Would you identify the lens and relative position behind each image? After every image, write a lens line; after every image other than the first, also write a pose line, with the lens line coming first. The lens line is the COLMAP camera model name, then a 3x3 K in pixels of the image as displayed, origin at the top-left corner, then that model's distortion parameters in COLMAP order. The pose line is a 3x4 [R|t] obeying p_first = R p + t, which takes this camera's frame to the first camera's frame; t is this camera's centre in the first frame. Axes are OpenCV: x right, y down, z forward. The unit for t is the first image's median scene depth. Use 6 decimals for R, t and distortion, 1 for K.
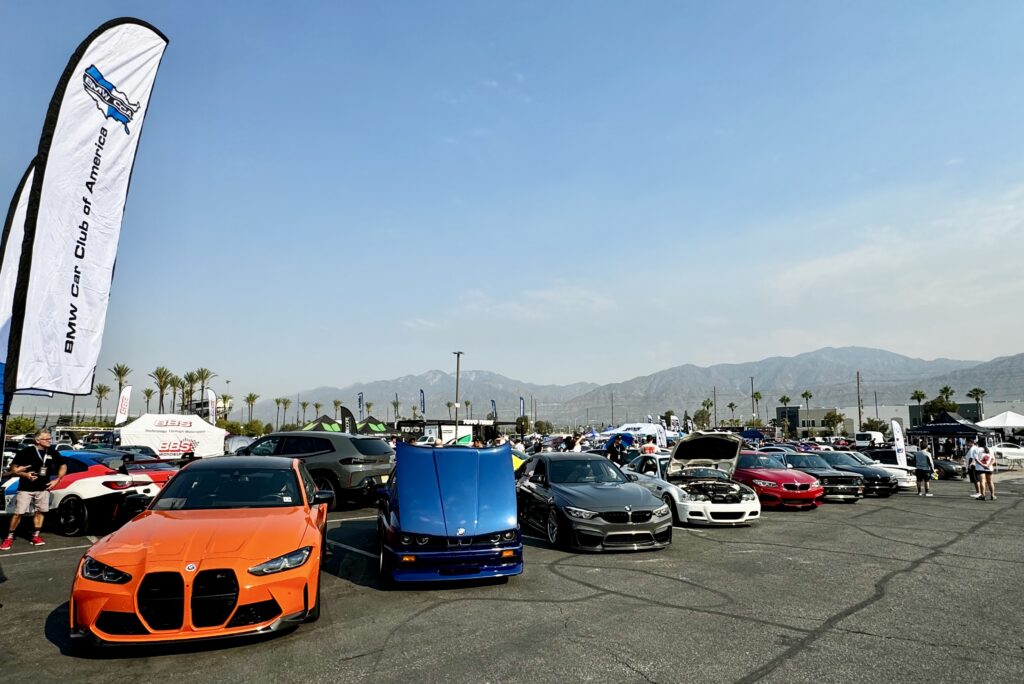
lens RADIAL K [[555.0, 0, 512.0], [0, 555.0, 342.0], [0, 0, 1]] dist [-0.001382, -0.000636]
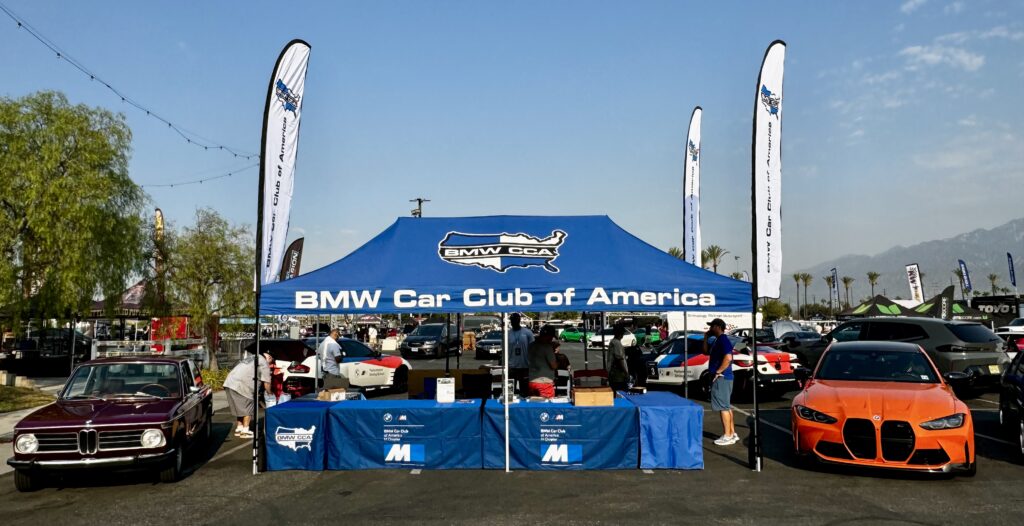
lens RADIAL K [[719.7, 0, 511.8], [0, 719.7, 242.6], [0, 0, 1]] dist [0.004700, 0.002384]
pose [[0.729292, -0.079610, -0.679555, 0.025001], [0.122909, 0.992294, 0.015658, -0.157897], [0.673072, -0.094942, 0.733457, -0.816414]]
